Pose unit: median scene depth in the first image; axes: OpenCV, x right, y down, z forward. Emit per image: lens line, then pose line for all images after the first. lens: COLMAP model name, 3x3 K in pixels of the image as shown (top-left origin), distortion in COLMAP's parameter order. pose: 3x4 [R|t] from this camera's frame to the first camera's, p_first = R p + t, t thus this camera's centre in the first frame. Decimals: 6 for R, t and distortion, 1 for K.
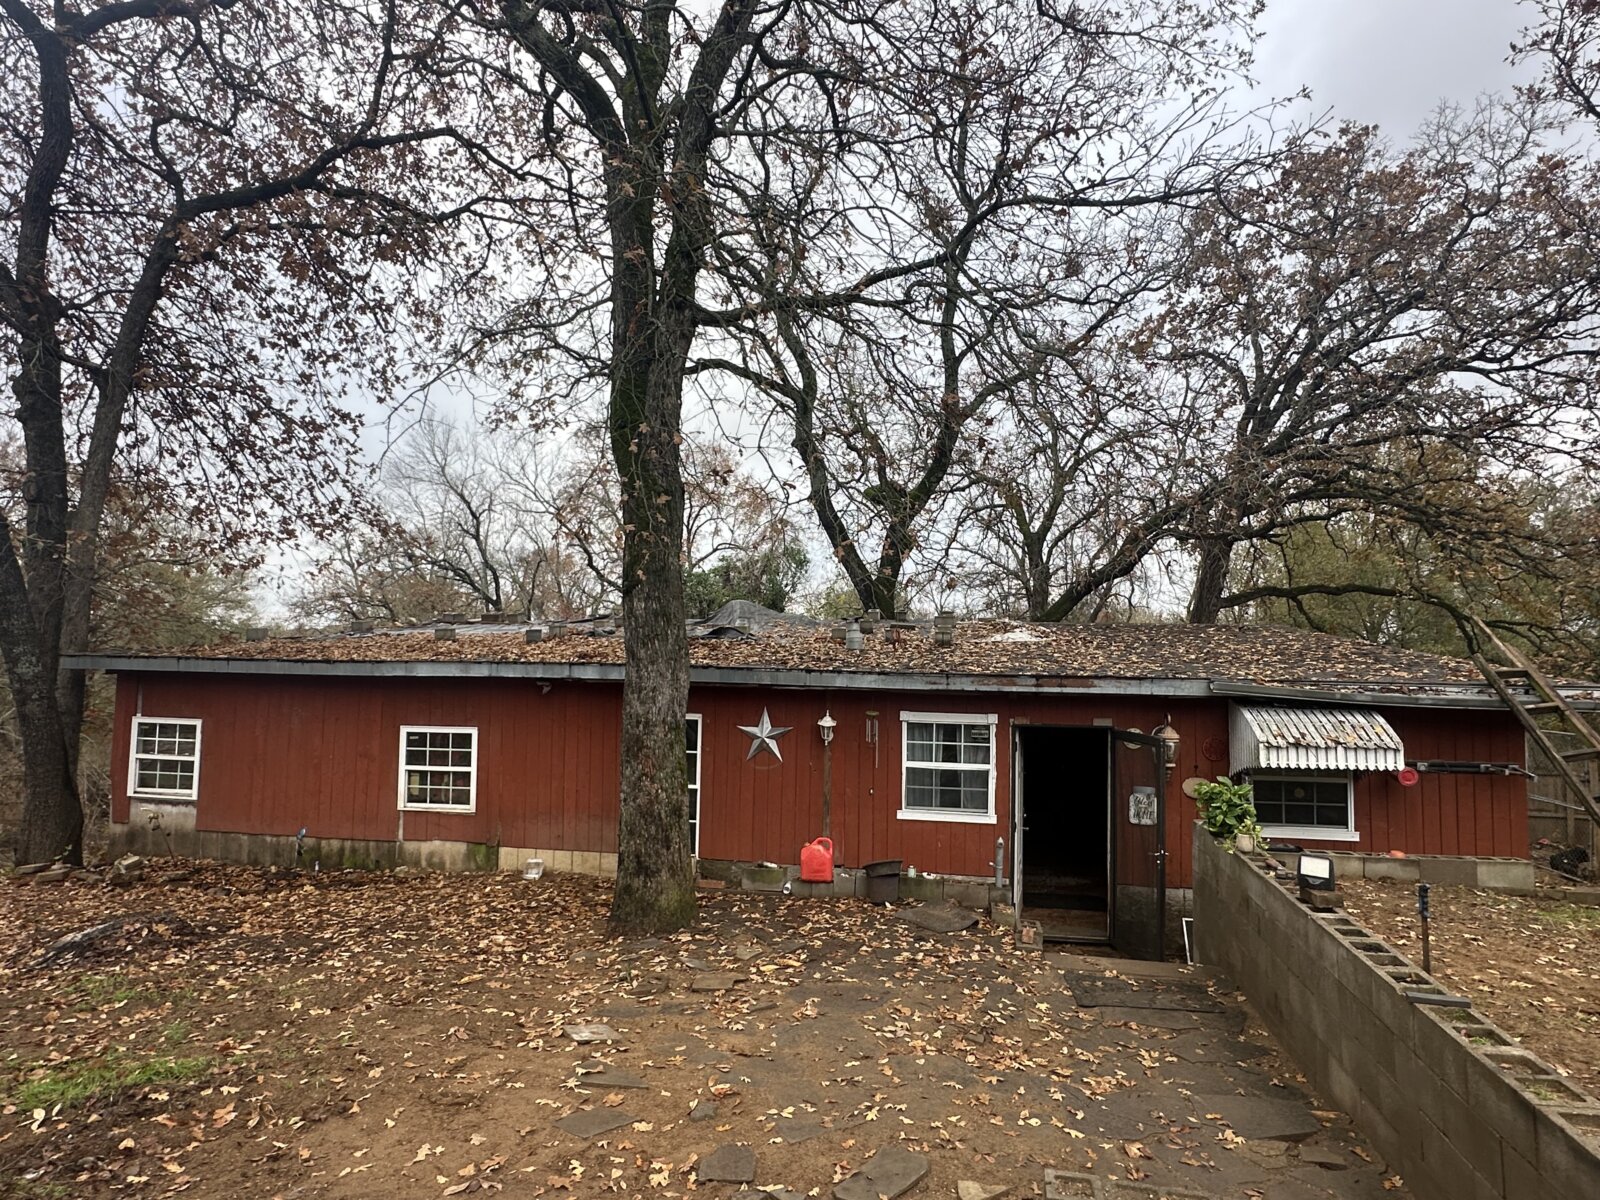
lens RADIAL K [[885.9, 0, 796.9], [0, 885.9, 595.5], [0, 0, 1]] dist [-0.002533, 0.000424]
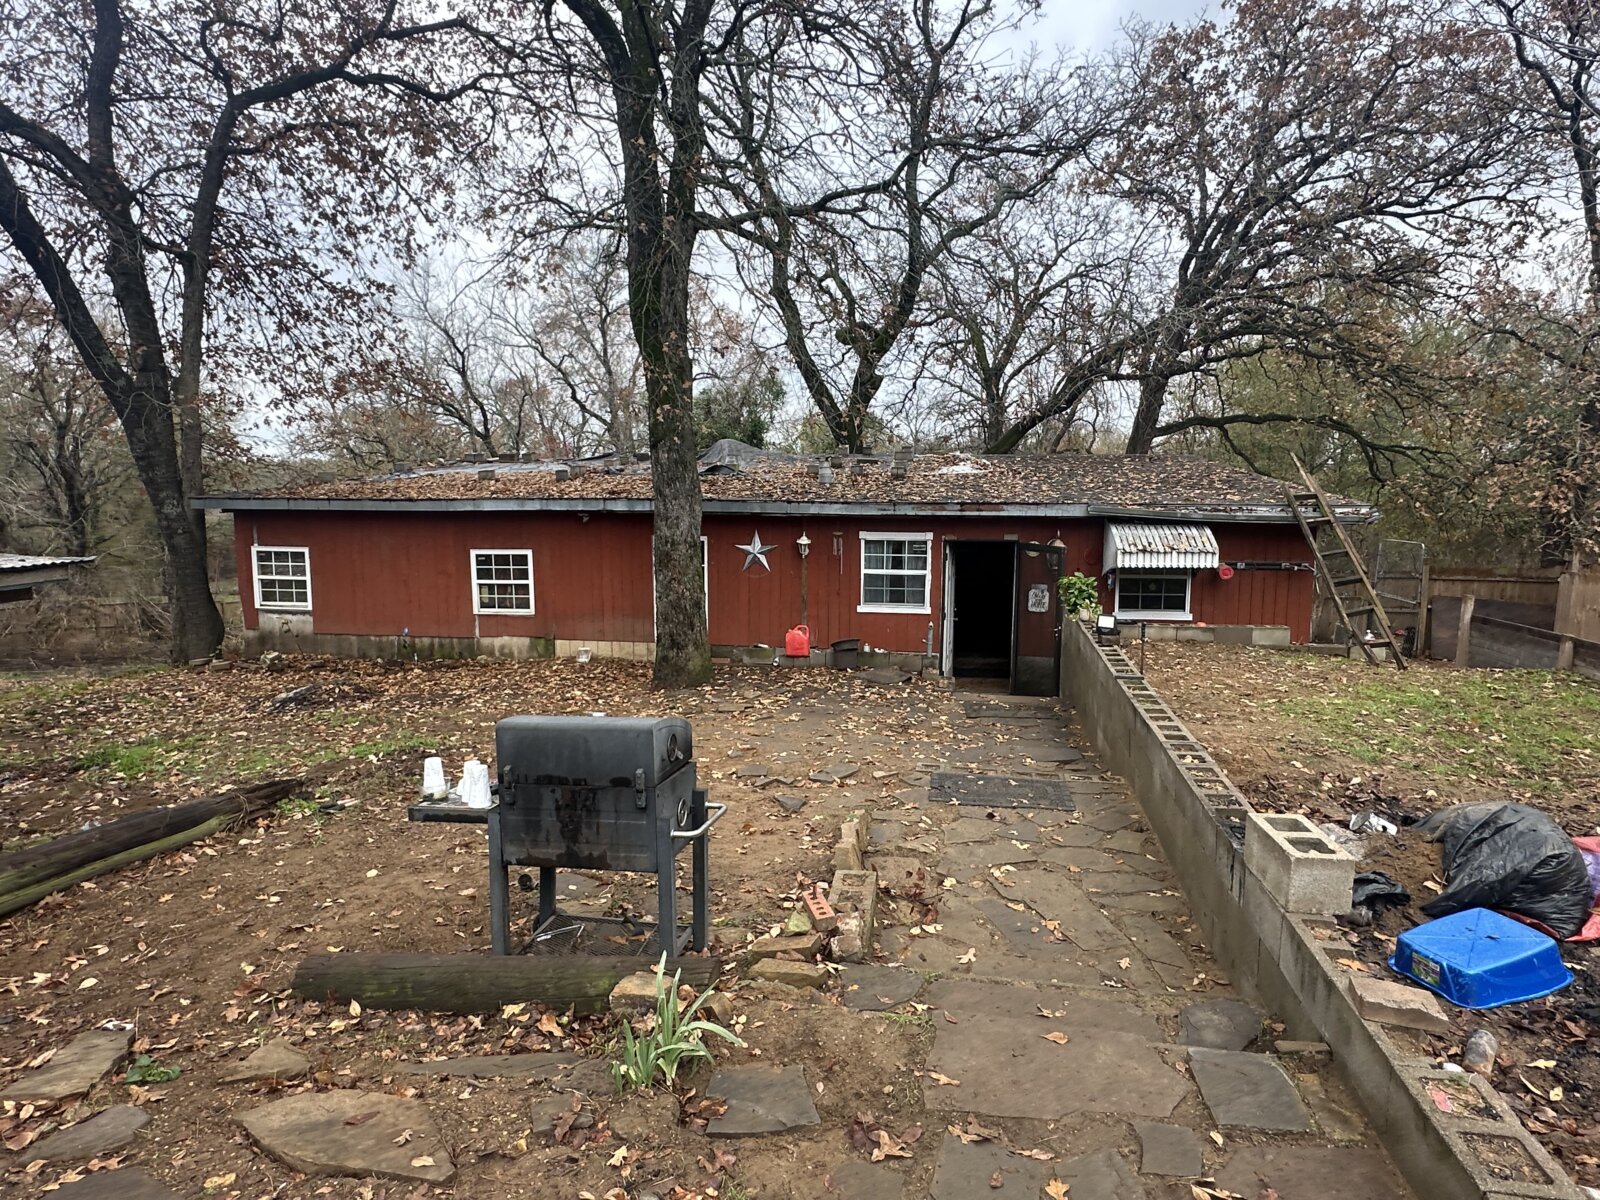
lens RADIAL K [[885.9, 0, 796.9], [0, 885.9, 595.5], [0, 0, 1]] dist [-0.002533, 0.000424]
pose [[0.999565, -0.018058, 0.023313, -0.007649], [0.013151, 0.980580, 0.195677, -0.031812], [-0.026394, -0.195285, 0.980391, -0.279139]]
